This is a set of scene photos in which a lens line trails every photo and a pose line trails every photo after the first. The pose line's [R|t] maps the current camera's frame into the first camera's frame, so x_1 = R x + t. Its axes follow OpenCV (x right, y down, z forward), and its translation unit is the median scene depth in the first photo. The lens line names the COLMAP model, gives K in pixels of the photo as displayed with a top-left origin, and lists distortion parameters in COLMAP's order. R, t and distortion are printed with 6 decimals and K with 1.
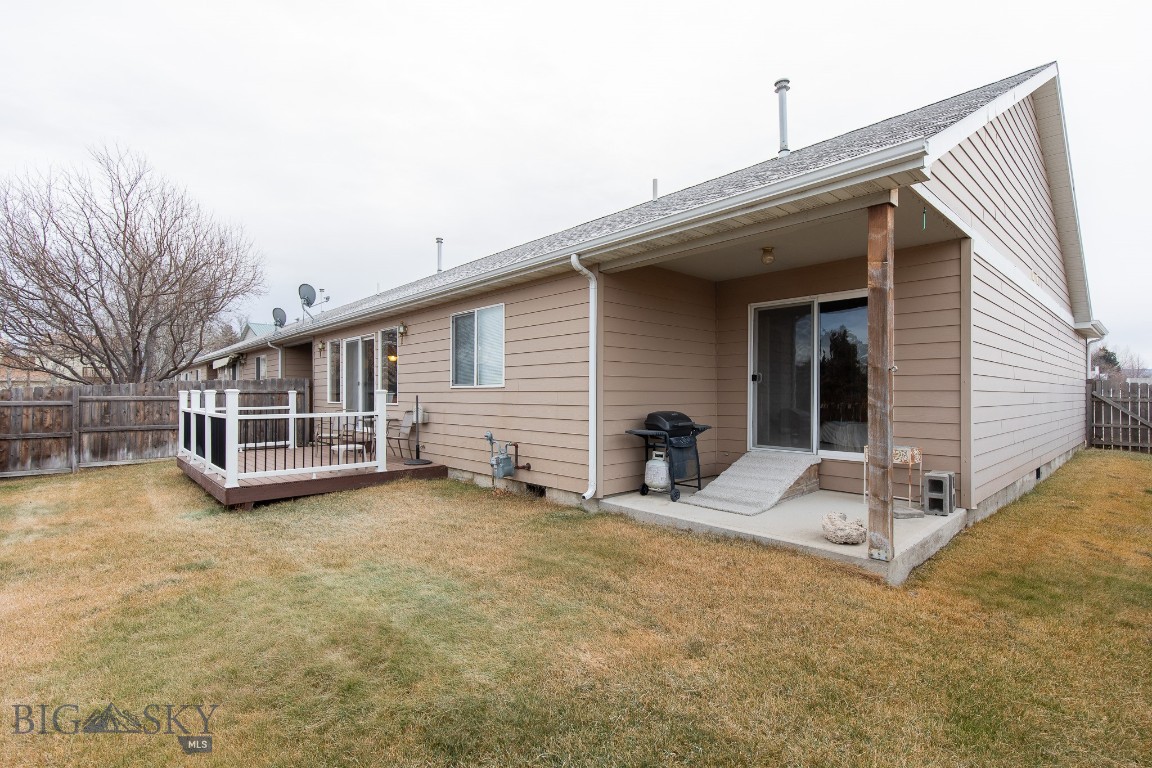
lens RADIAL K [[531.8, 0, 576.0], [0, 531.8, 384.0], [0, 0, 1]] dist [0.000643, 0.000038]
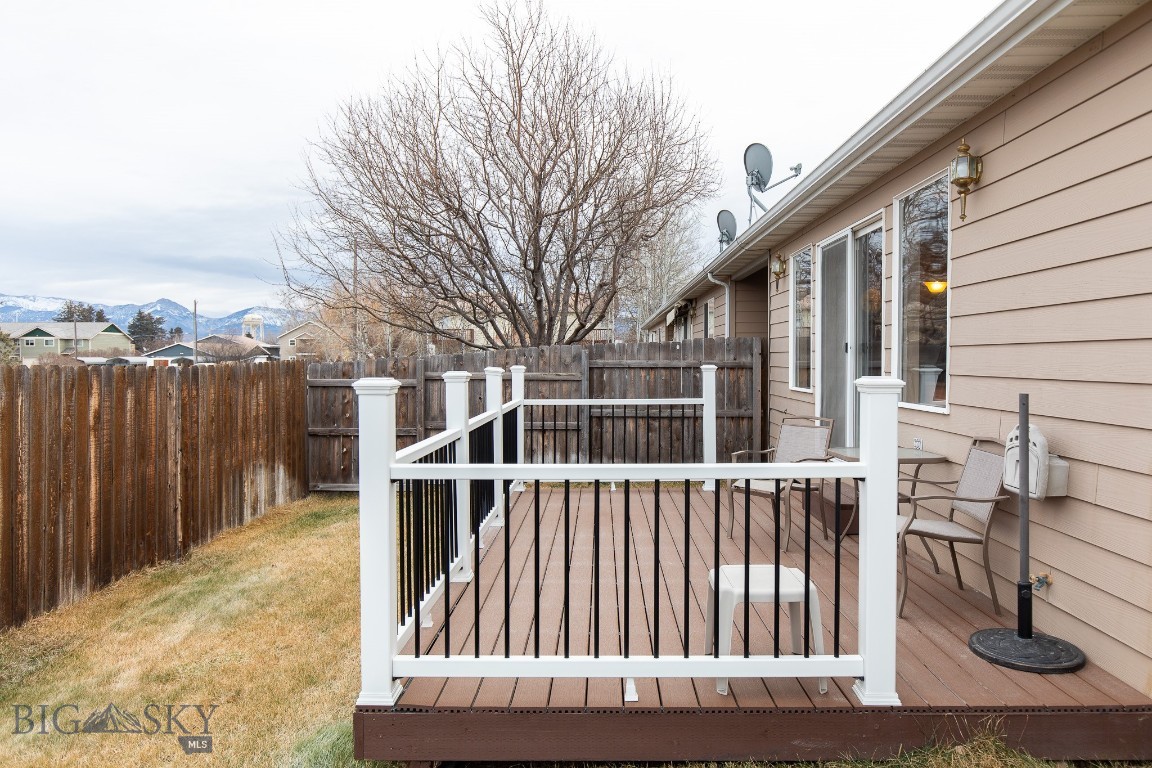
lens RADIAL K [[806.5, 0, 576.0], [0, 806.5, 384.0], [0, 0, 1]] dist [-0.004649, -0.001100]
pose [[0.728174, 0.019581, -0.685113, -0.146909], [0.014821, 0.998908, 0.044302, -0.003416], [0.685232, -0.042414, 0.727089, 0.436972]]
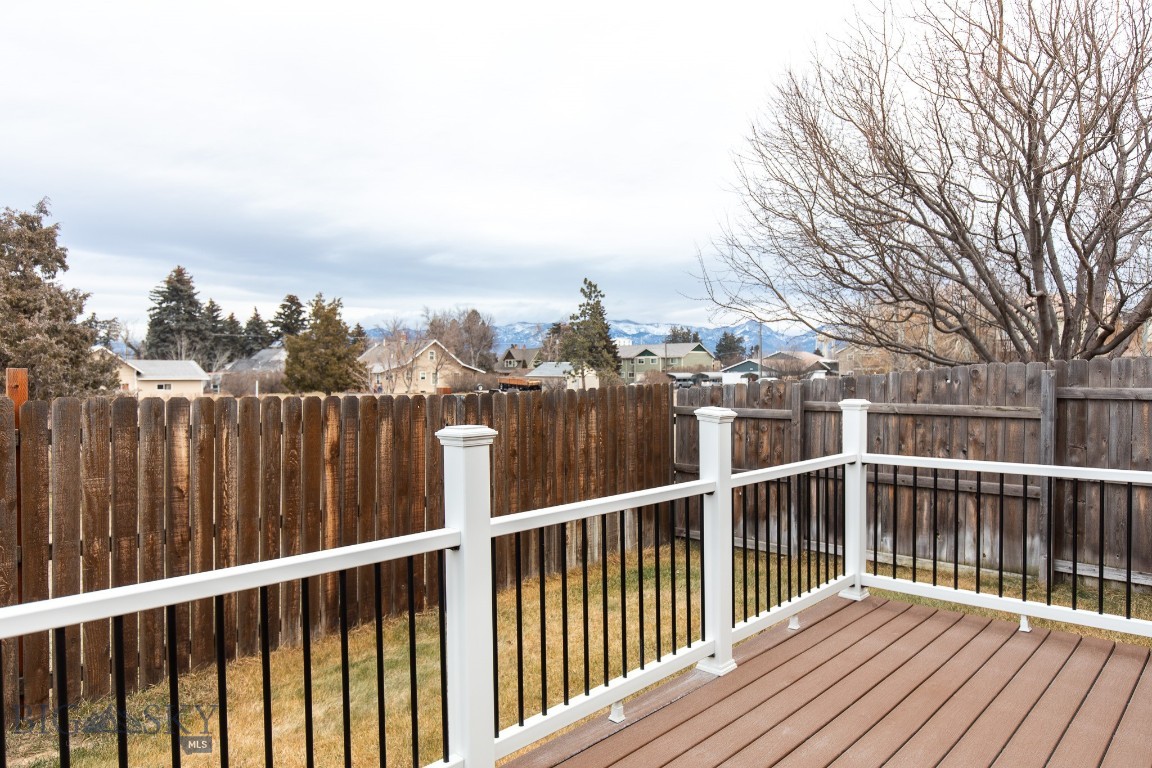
lens RADIAL K [[752.2, 0, 574.4], [0, 752.2, 398.6], [0, 0, 1]] dist [-0.000673, -0.000395]
pose [[0.077380, 0.031638, -0.996500, -0.283055], [0.024602, 0.999131, 0.033632, -0.007467], [0.996698, -0.027118, 0.076534, 0.767151]]
